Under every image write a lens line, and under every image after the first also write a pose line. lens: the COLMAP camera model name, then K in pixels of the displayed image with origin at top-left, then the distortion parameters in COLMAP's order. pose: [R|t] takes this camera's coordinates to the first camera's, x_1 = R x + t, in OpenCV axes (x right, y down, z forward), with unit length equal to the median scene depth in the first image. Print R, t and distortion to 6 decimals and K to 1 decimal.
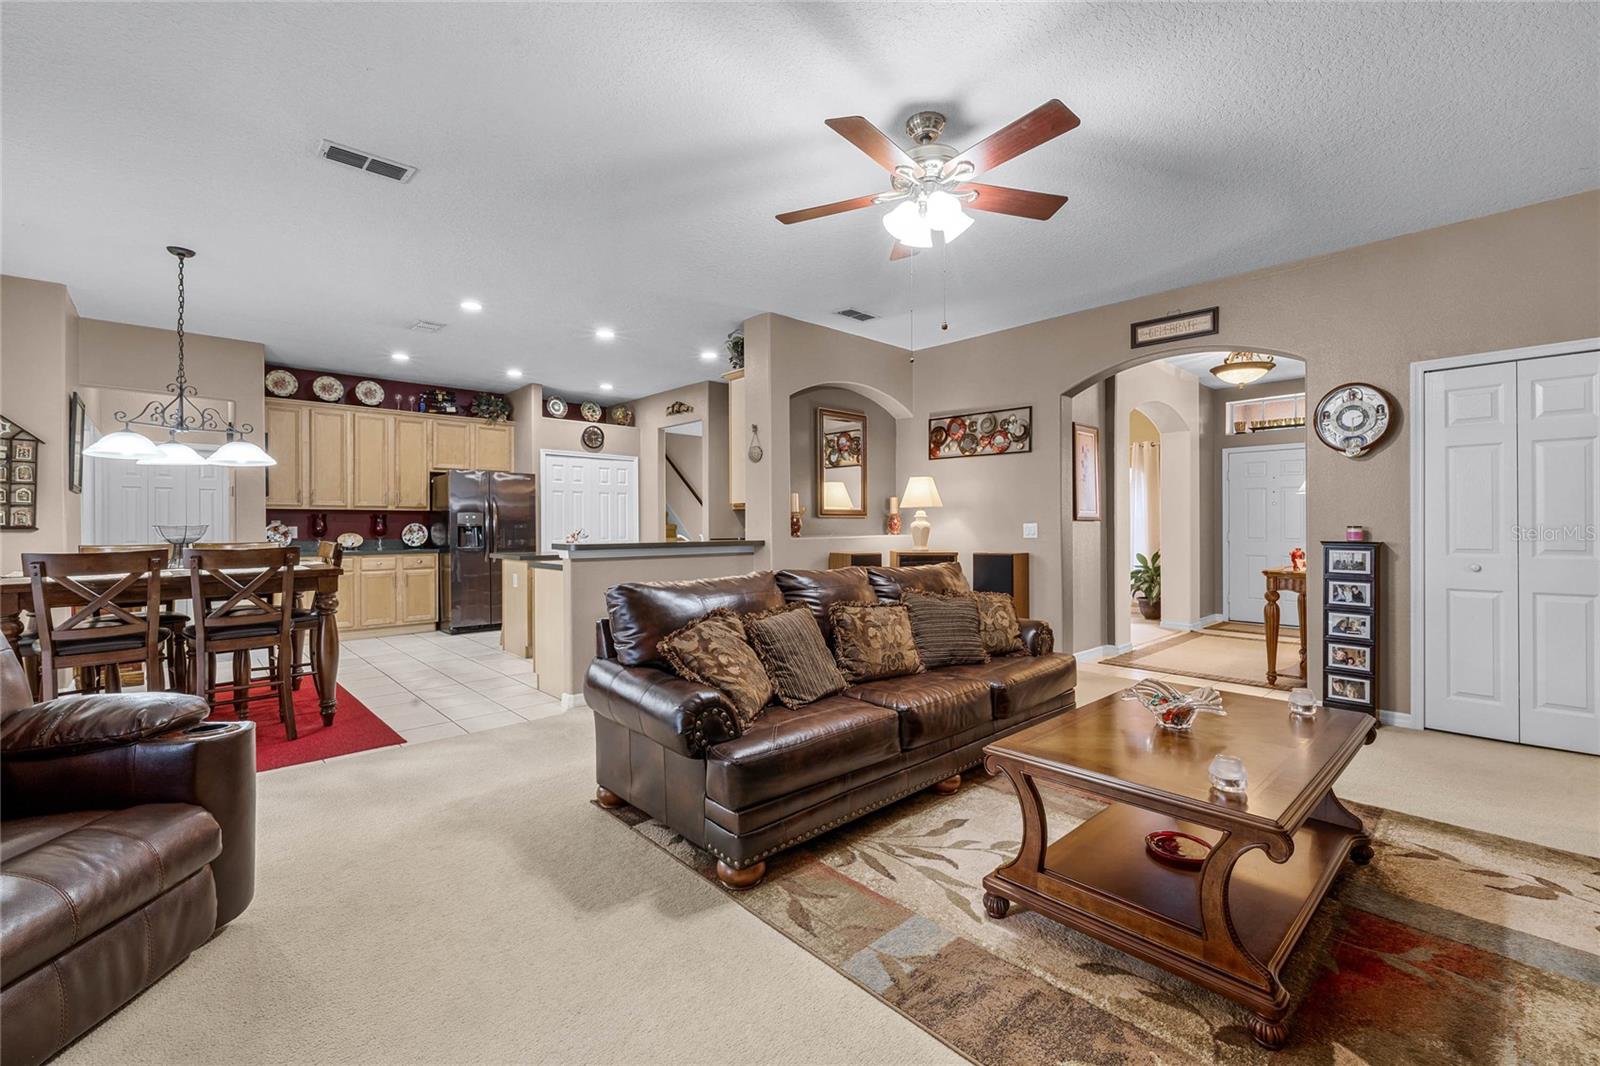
lens RADIAL K [[682.4, 0, 792.7], [0, 682.4, 527.0], [0, 0, 1]] dist [0.001314, 0.000756]
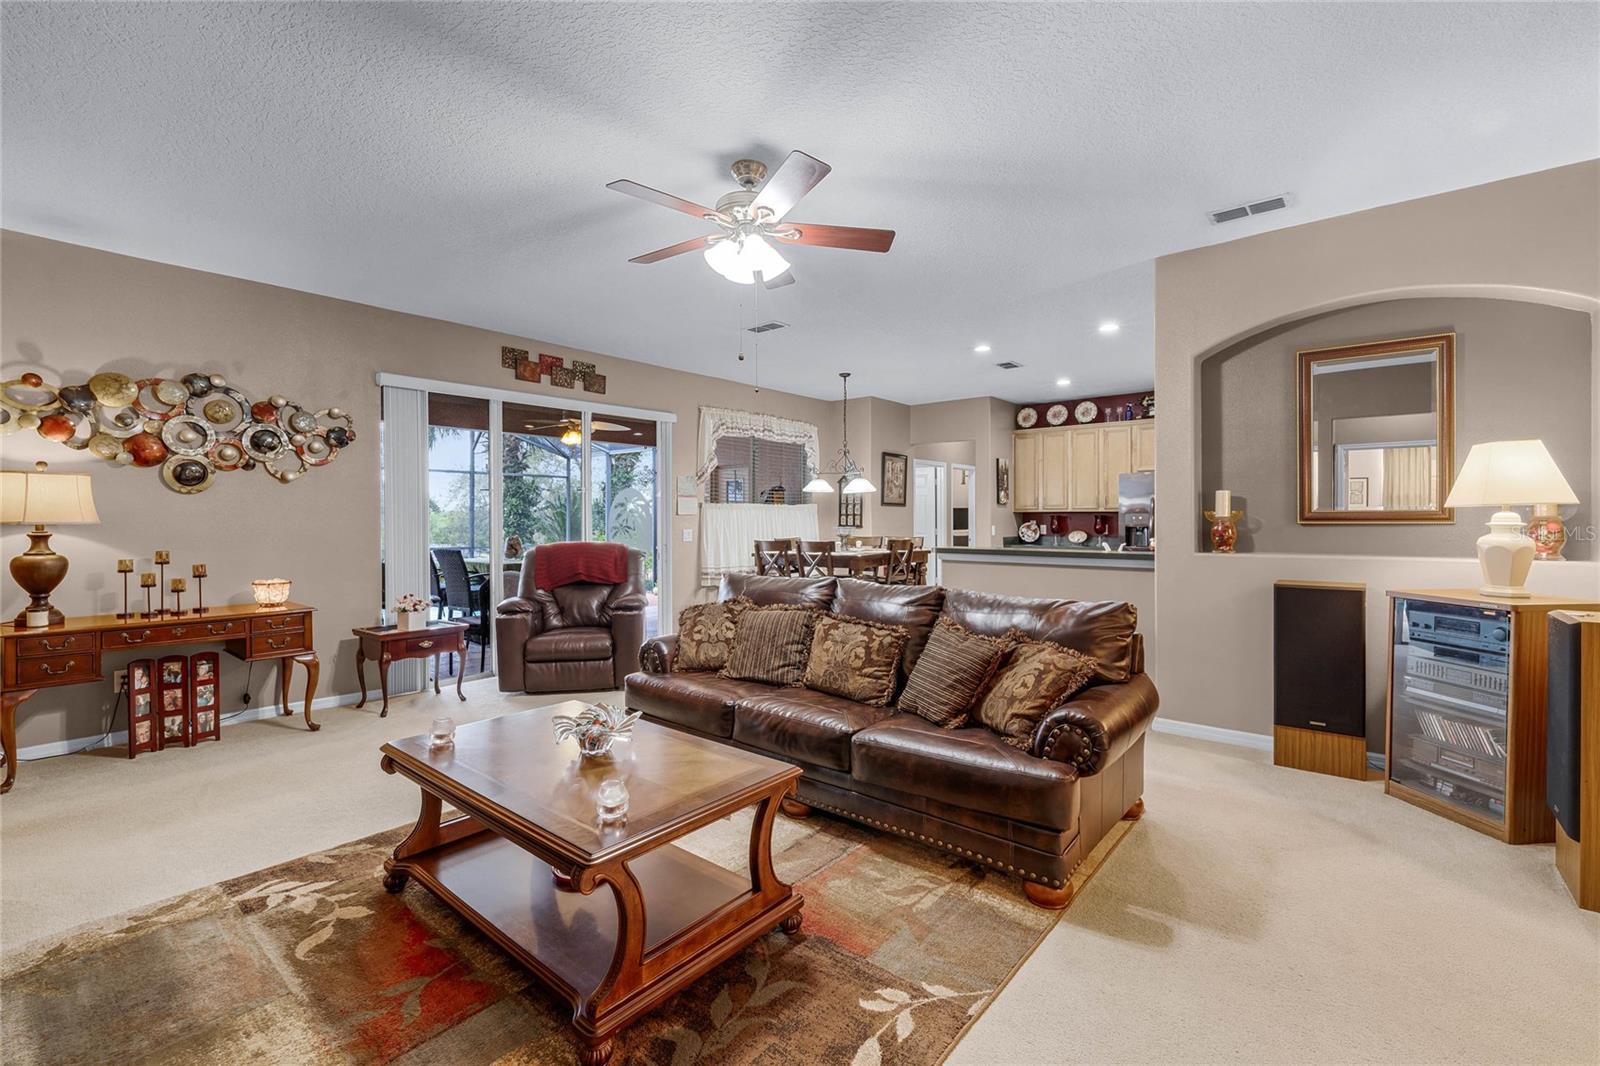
lens RADIAL K [[682.4, 0, 794.5], [0, 682.4, 525.2], [0, 0, 1]] dist [0.001314, 0.000756]
pose [[0.125536, 0.013383, -0.991999, 0.567488], [-0.000550, 0.999910, 0.013420, -0.020074], [0.992089, -0.001139, 0.125532, 0.415916]]
